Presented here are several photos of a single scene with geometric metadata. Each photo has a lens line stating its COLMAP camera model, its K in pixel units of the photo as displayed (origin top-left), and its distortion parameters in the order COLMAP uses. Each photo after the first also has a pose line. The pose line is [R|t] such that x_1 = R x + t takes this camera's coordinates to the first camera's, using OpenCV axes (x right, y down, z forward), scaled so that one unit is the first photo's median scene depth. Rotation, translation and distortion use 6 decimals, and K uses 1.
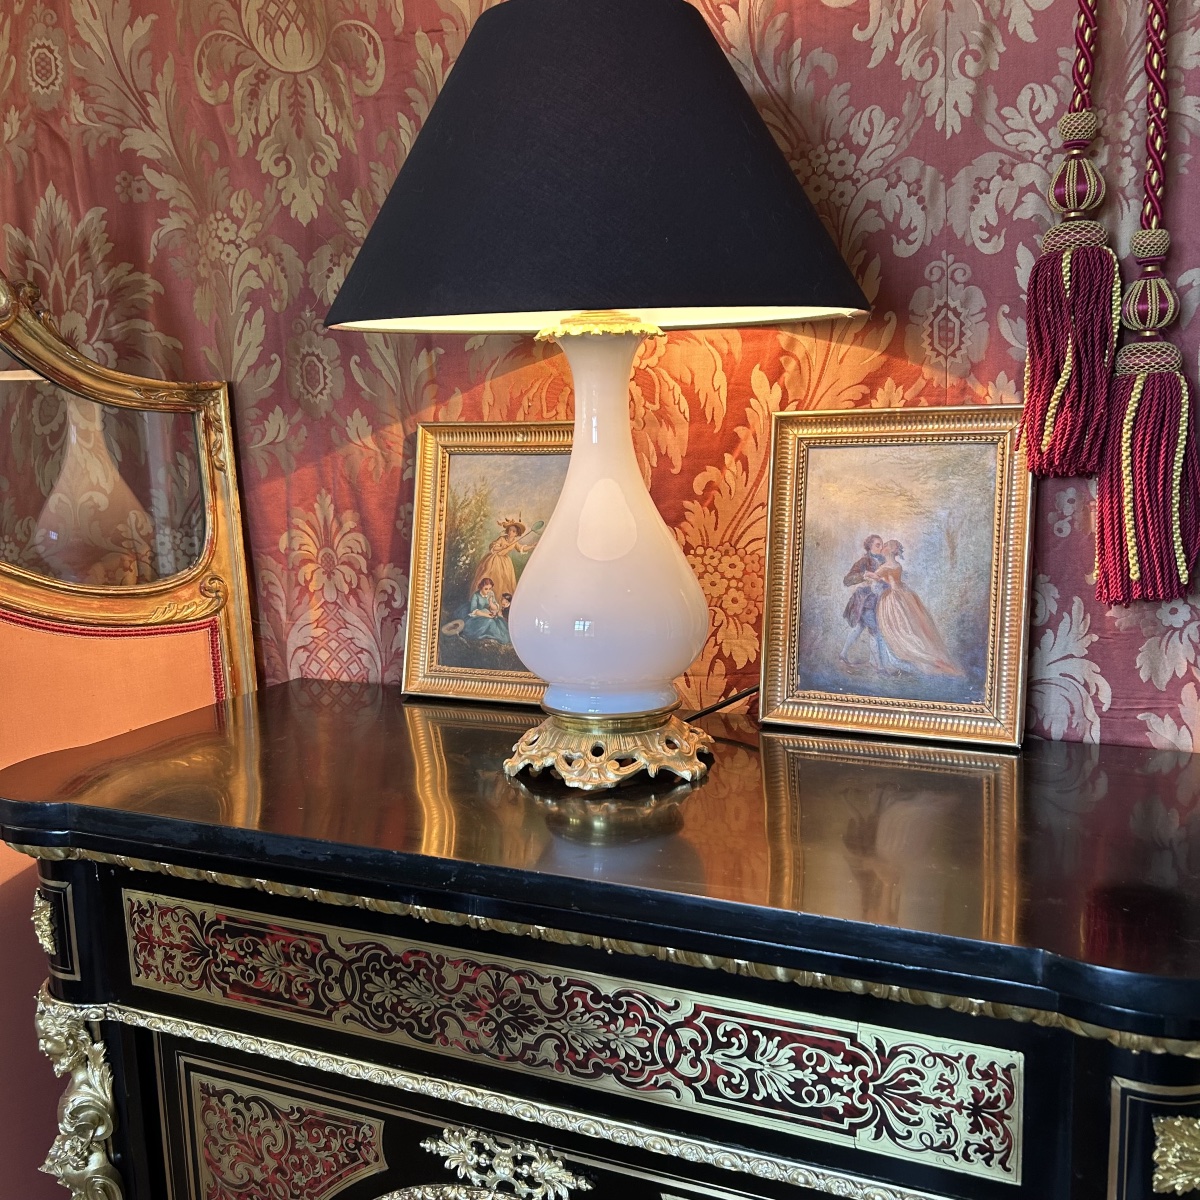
lens RADIAL K [[1174.3, 0, 606.2], [0, 1174.3, 612.3], [0, 0, 1]] dist [0.018899, -0.009210]
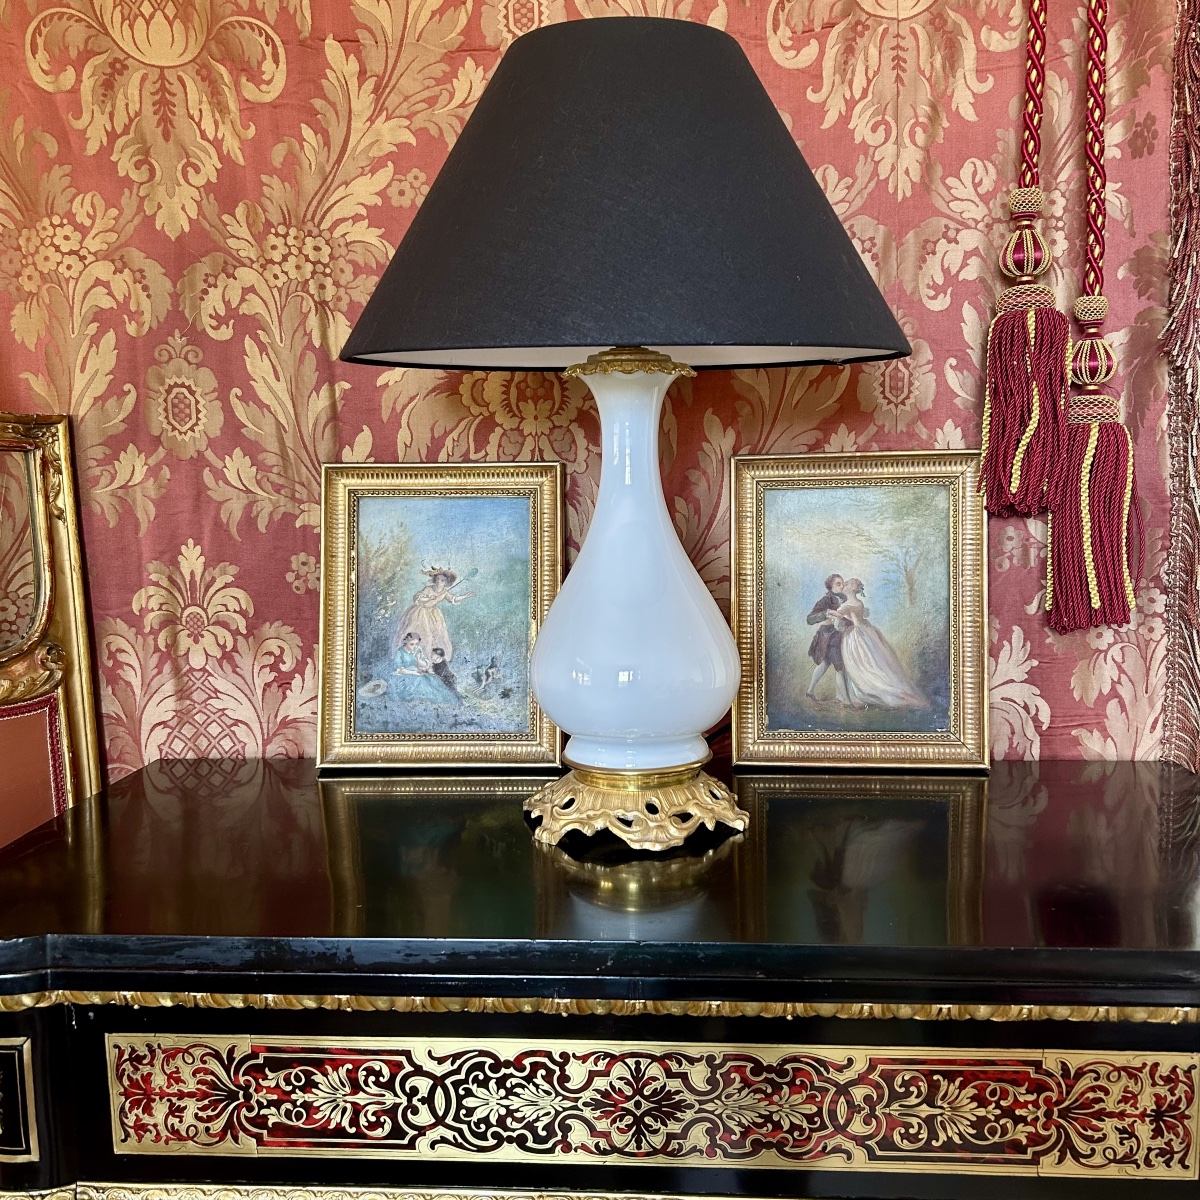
lens RADIAL K [[1180.3, 0, 595.9], [0, 1180.3, 606.2], [0, 0, 1]] dist [0.012689, 0.001598]
pose [[0.940935, -0.034121, 0.336864, -0.338774], [0.049586, 0.998069, -0.037409, -0.010249], [-0.334937, 0.051903, 0.940810, 0.103884]]
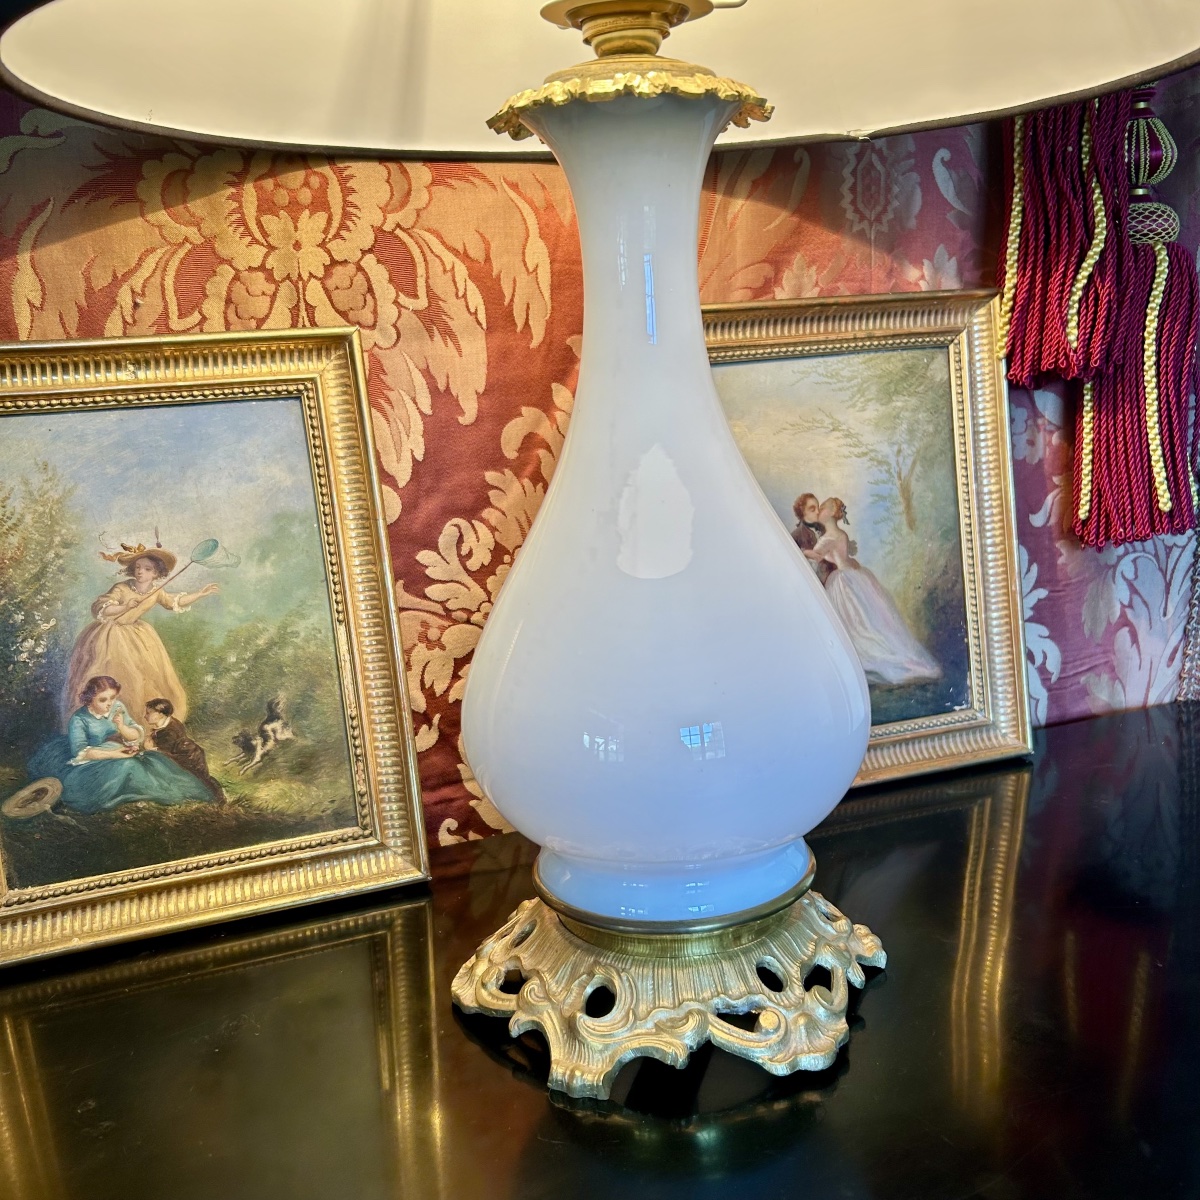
lens RADIAL K [[1209.8, 0, 602.8], [0, 1209.8, 612.3], [0, 0, 1]] dist [0.026847, -0.114903]
pose [[0.706442, -0.167883, 0.687572, -0.352057], [0.152407, 0.984754, 0.083856, -0.079092], [-0.691167, 0.045551, 0.721258, 0.628927]]
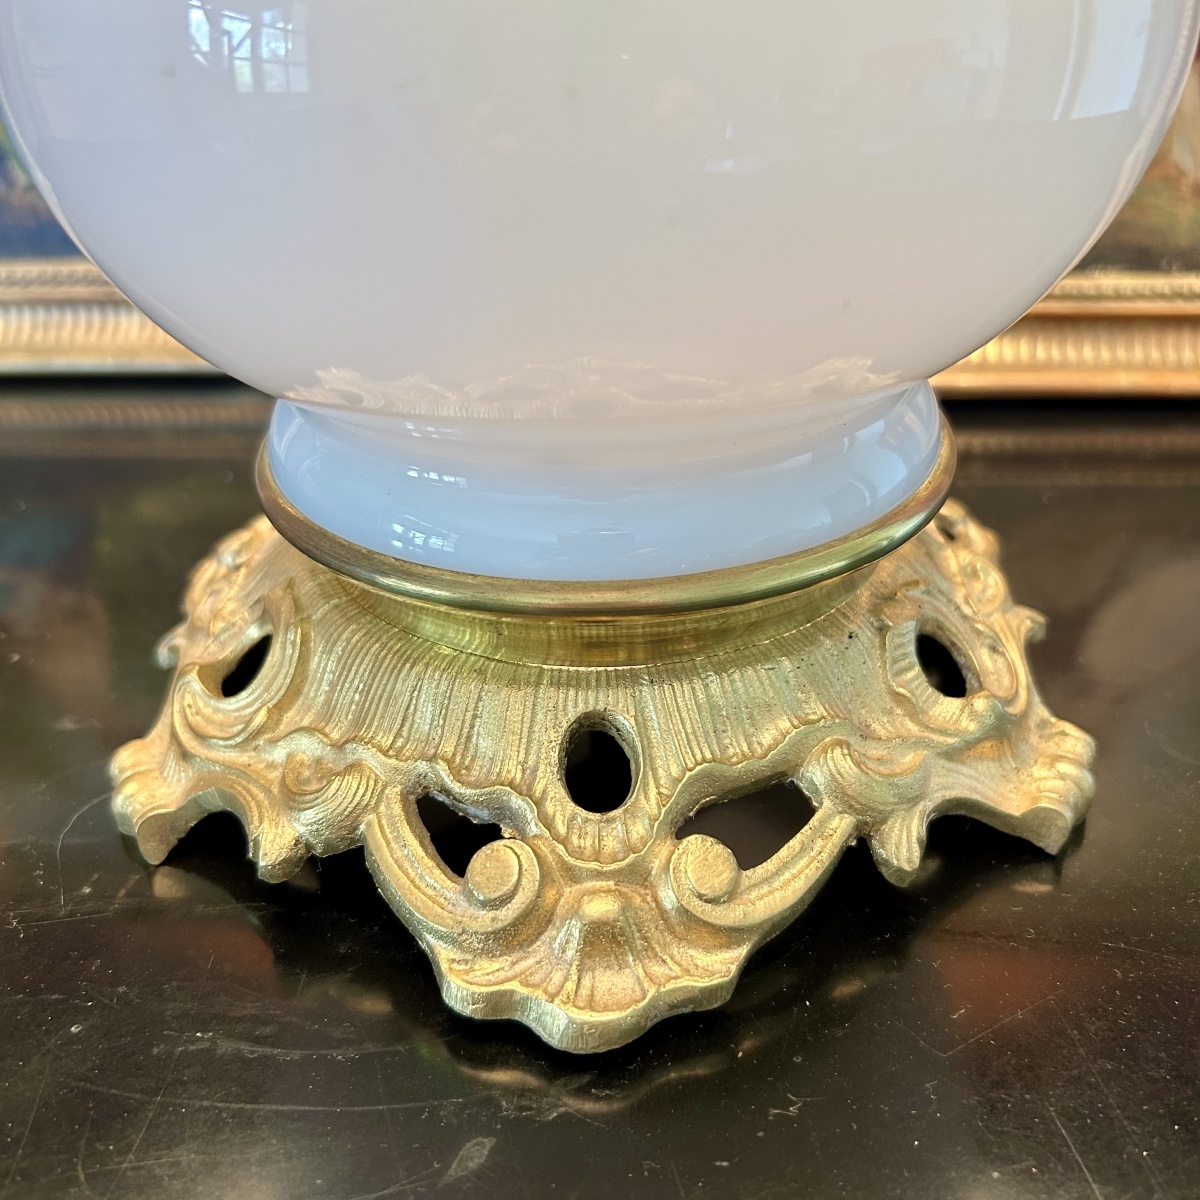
lens RADIAL K [[1216.5, 0, 599.4], [0, 1216.5, 609.9], [0, 0, 1]] dist [0.004282, -0.021024]
pose [[0.986875, -0.086458, 0.136388, -0.028766], [0.031225, 0.930828, 0.364122, 0.024823], [-0.158435, -0.355084, 0.921311, 0.775422]]
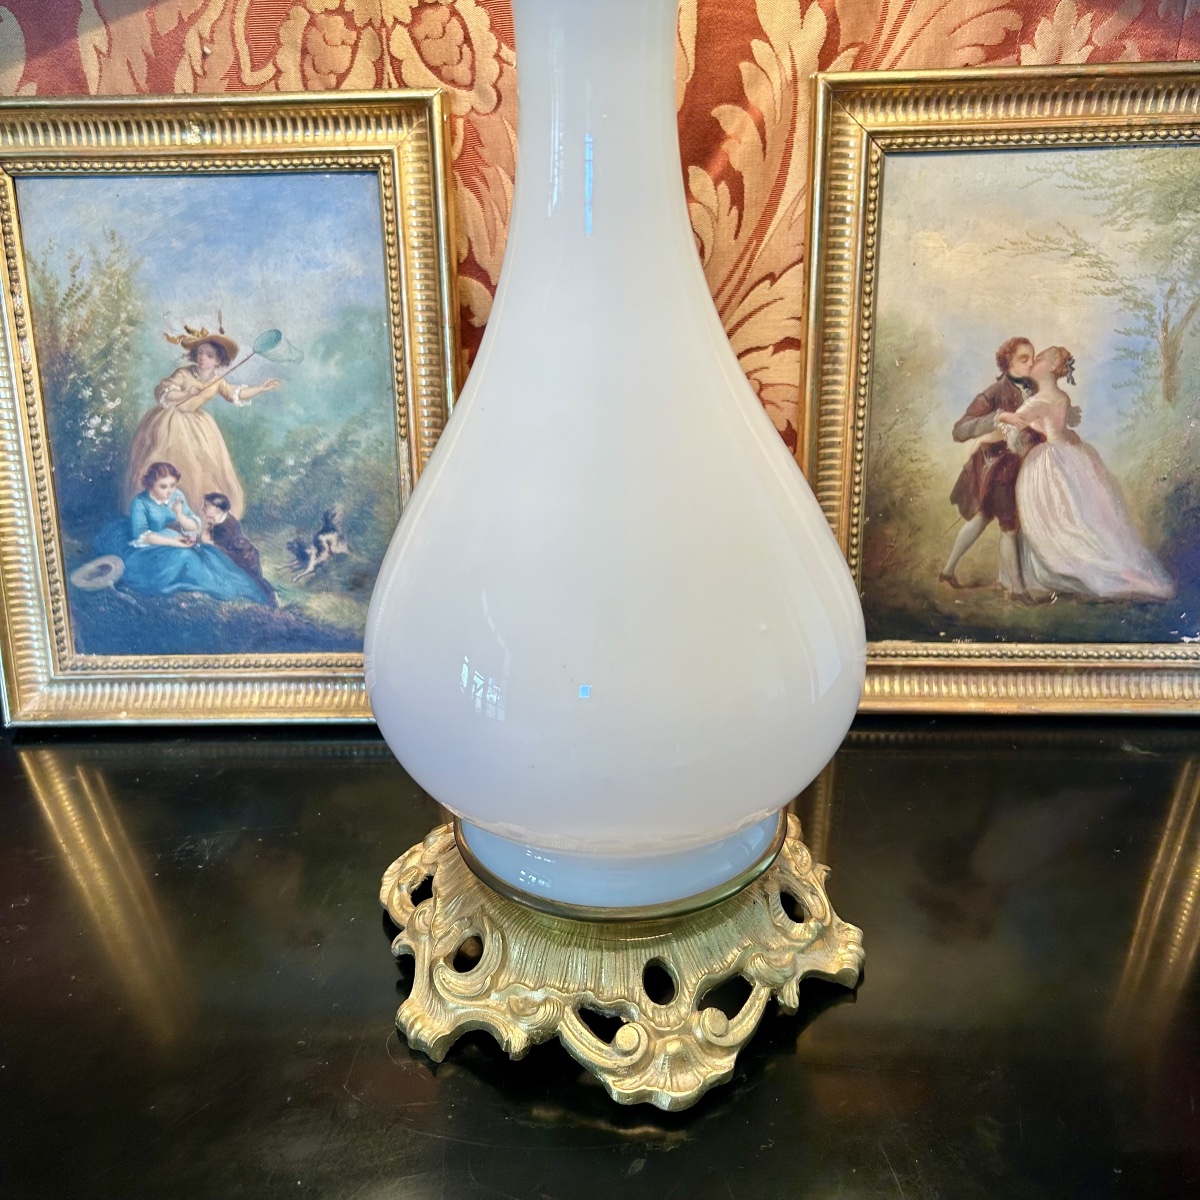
lens RADIAL K [[1216.5, 0, 599.4], [0, 1216.5, 609.9], [0, 0, 1]] dist [0.004282, -0.021024]
pose [[0.925710, -0.162279, 0.341654, -0.140713], [0.063507, 0.957147, 0.282553, -0.119606], [-0.372865, -0.239865, 0.896346, 0.610832]]
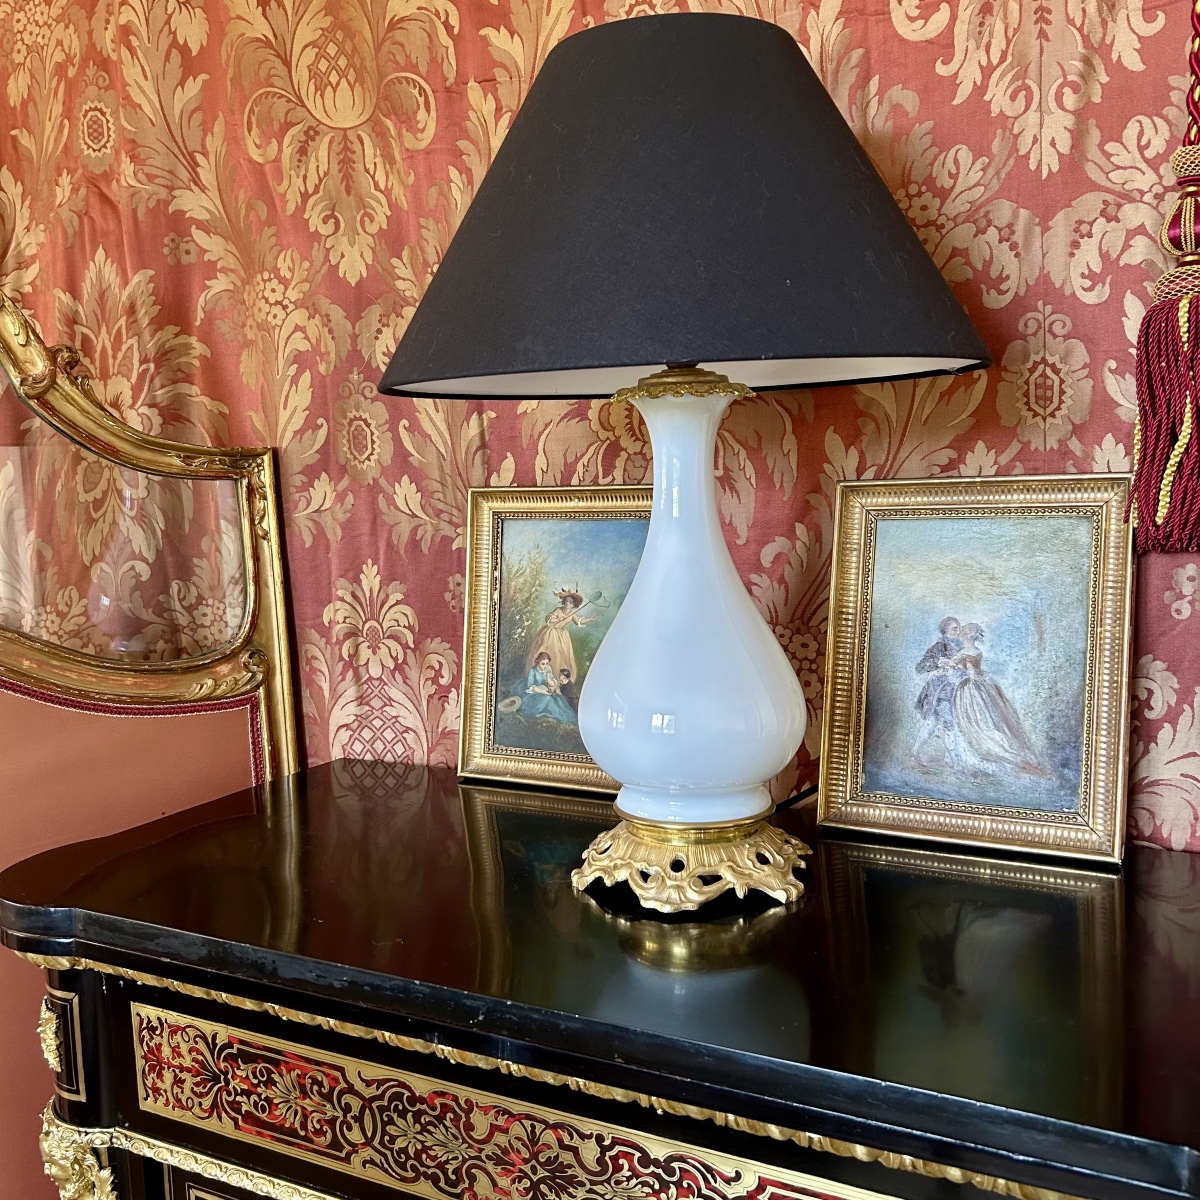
lens RADIAL K [[1174.3, 0, 606.2], [0, 1174.3, 612.3], [0, 0, 1]] dist [0.018899, -0.009210]
pose [[0.998002, 0.002915, -0.063120, 0.013021], [-0.005763, 0.998971, -0.044994, -0.026976], [0.062924, 0.045268, 0.996991, 0.092403]]
